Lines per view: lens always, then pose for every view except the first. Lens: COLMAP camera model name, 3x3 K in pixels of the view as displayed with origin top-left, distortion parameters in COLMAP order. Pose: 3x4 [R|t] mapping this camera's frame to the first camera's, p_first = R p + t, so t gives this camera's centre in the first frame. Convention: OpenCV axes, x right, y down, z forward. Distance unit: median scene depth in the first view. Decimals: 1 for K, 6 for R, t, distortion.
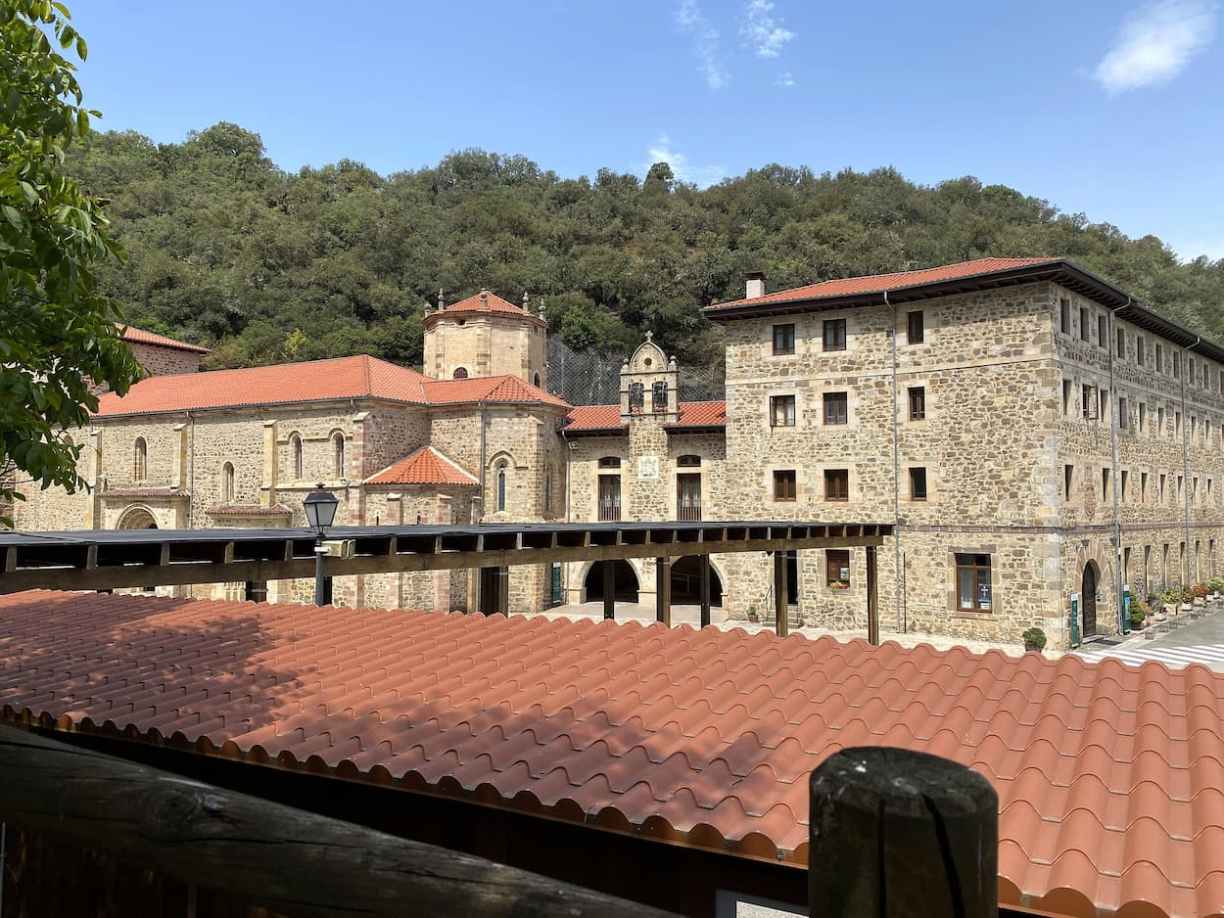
lens RADIAL K [[862.2, 0, 612.0], [0, 862.2, 459.0], [0, 0, 1]] dist [0.003315, -0.000261]
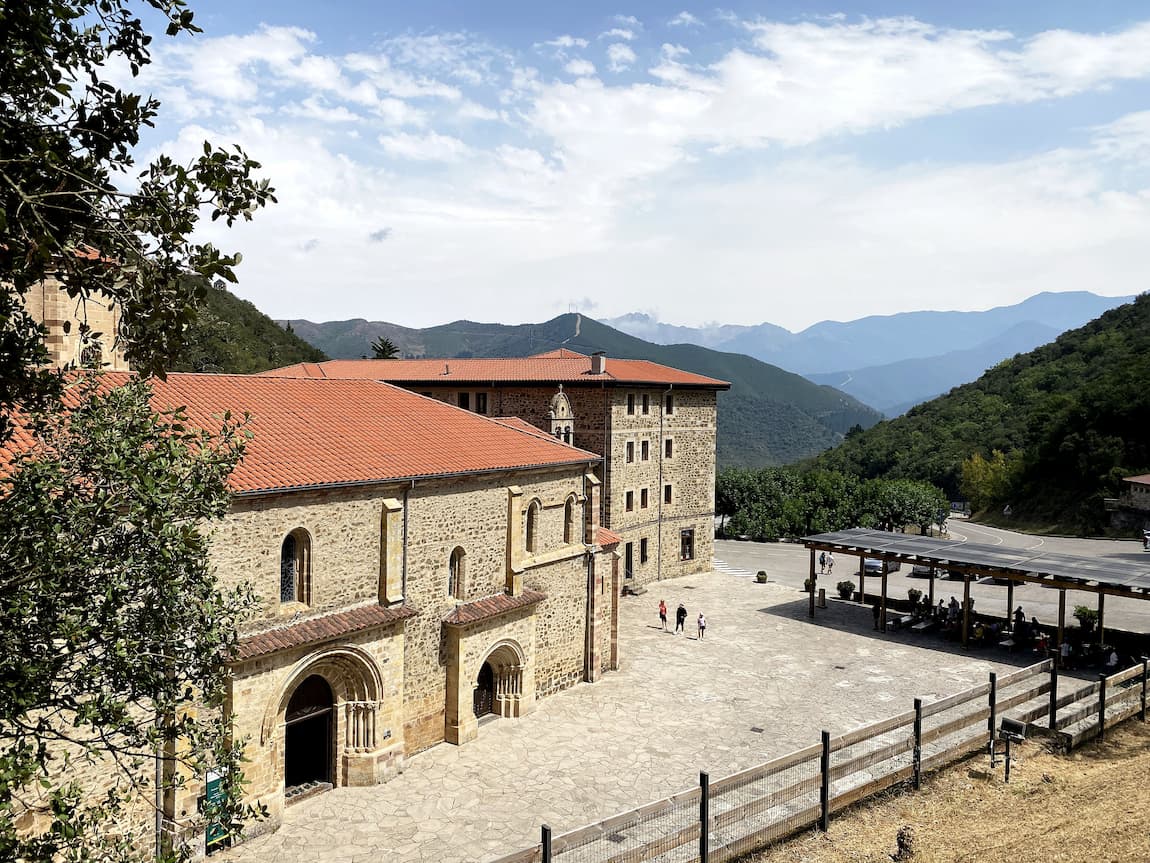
lens RADIAL K [[810.1, 0, 575.0], [0, 810.1, 431.5], [0, 0, 1]] dist [0.003315, -0.000261]
pose [[0.137497, -0.025440, 0.990175, -1.238069], [-0.056066, 0.997867, 0.033423, -0.136276], [-0.988914, -0.060111, 0.135777, 0.918853]]
